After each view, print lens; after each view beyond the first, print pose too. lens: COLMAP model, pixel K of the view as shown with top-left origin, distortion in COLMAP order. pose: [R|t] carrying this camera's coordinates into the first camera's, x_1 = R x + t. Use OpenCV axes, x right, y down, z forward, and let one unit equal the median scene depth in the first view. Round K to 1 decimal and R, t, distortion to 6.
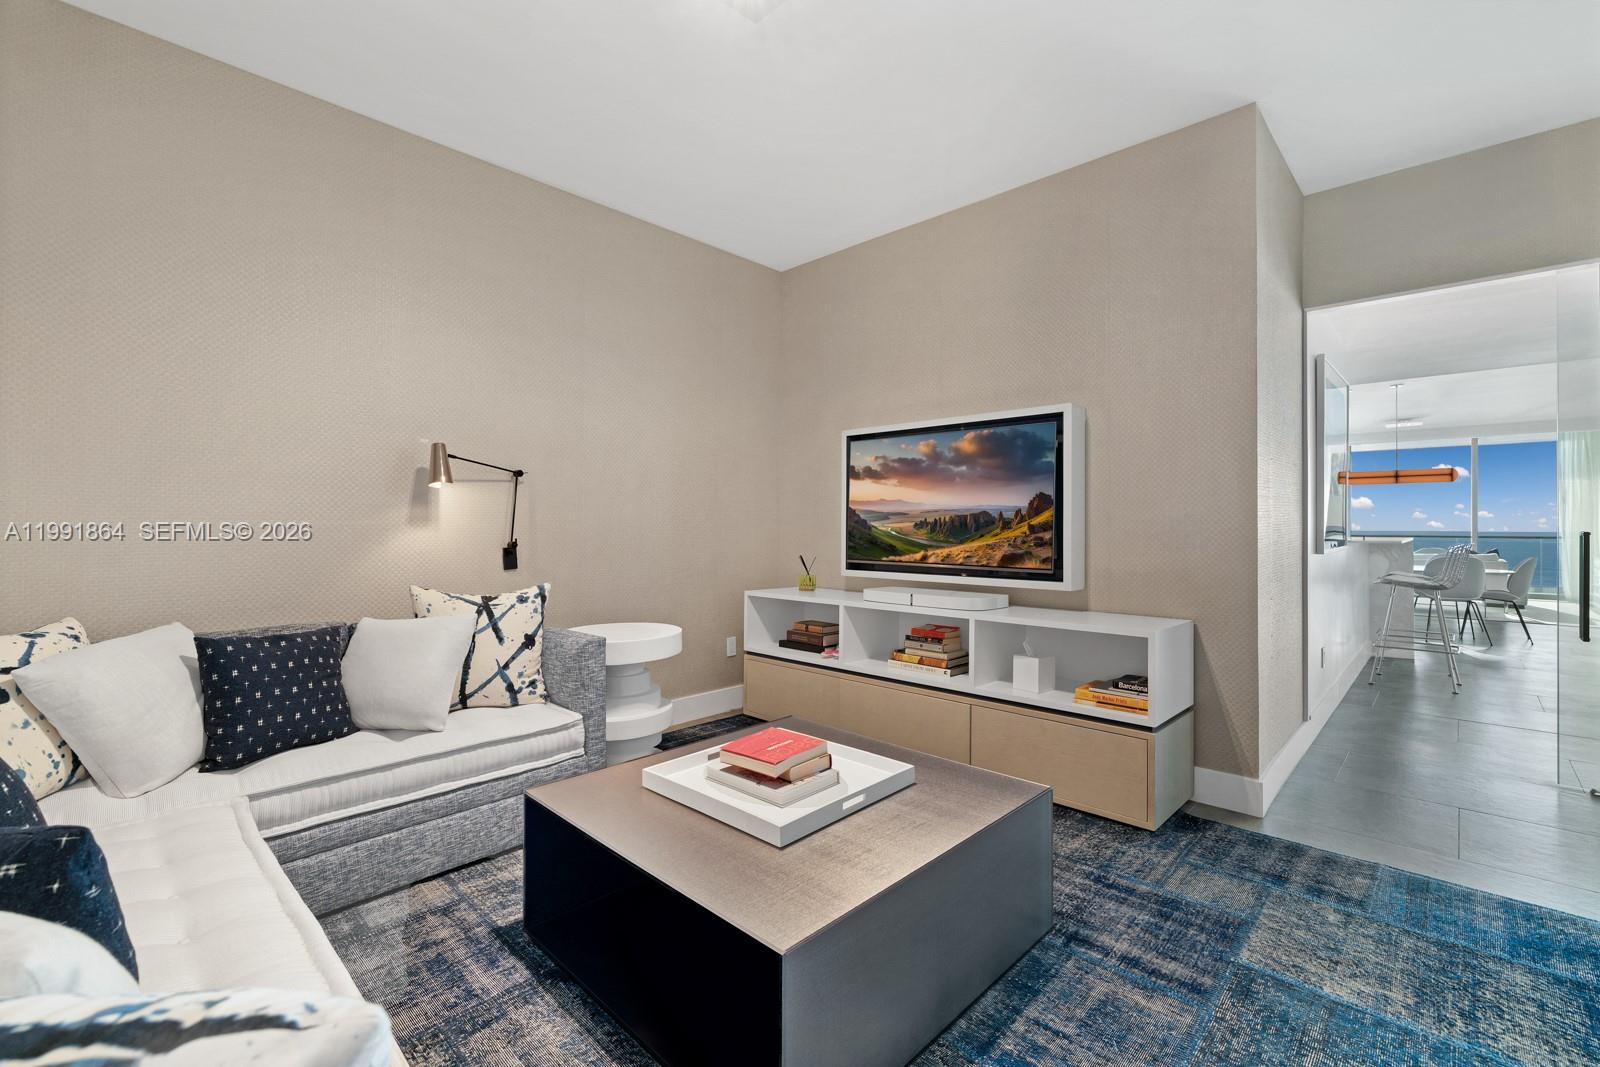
lens RADIAL K [[700.7, 0, 770.7], [0, 700.7, 547.5], [0, 0, 1]] dist [-0.000105, -0.001929]
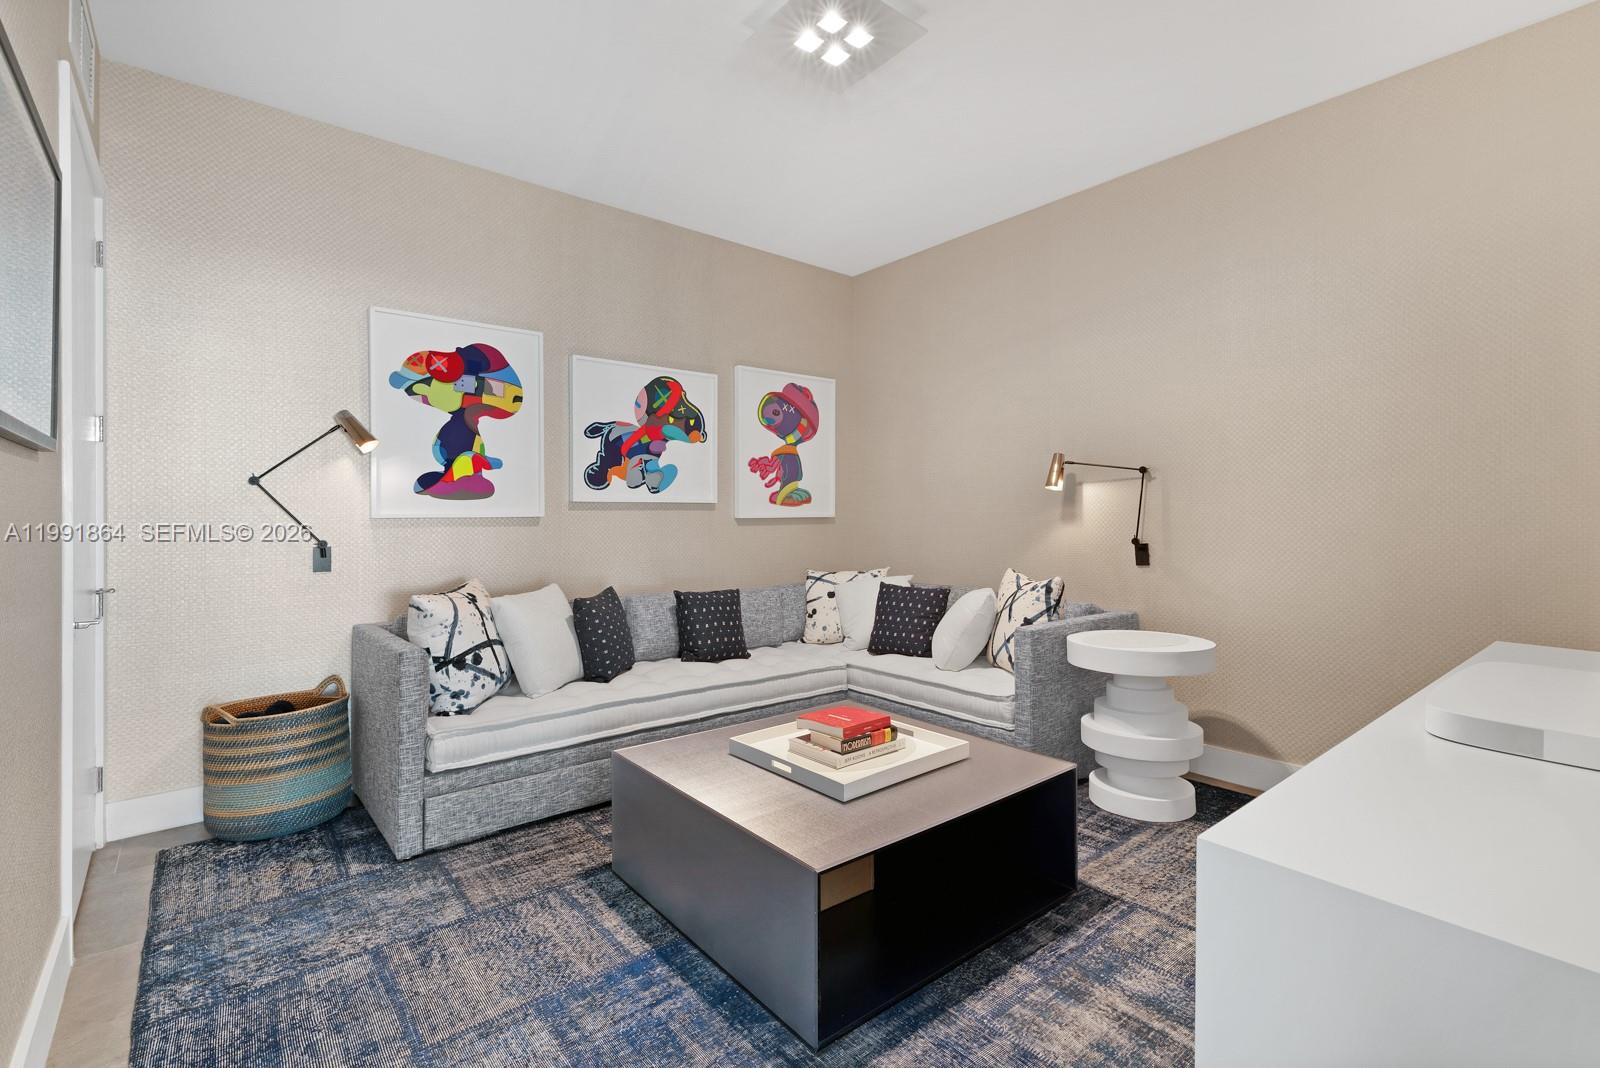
lens RADIAL K [[684.9, 0, 800.0], [0, 684.9, 529.7], [0, 0, 1]] dist [0.001105, 0.000217]
pose [[-0.081425, 0.018758, -0.996503, 1.000296], [-0.024704, 0.999478, 0.020833, -0.043643], [0.996373, 0.026314, -0.080919, 0.896484]]
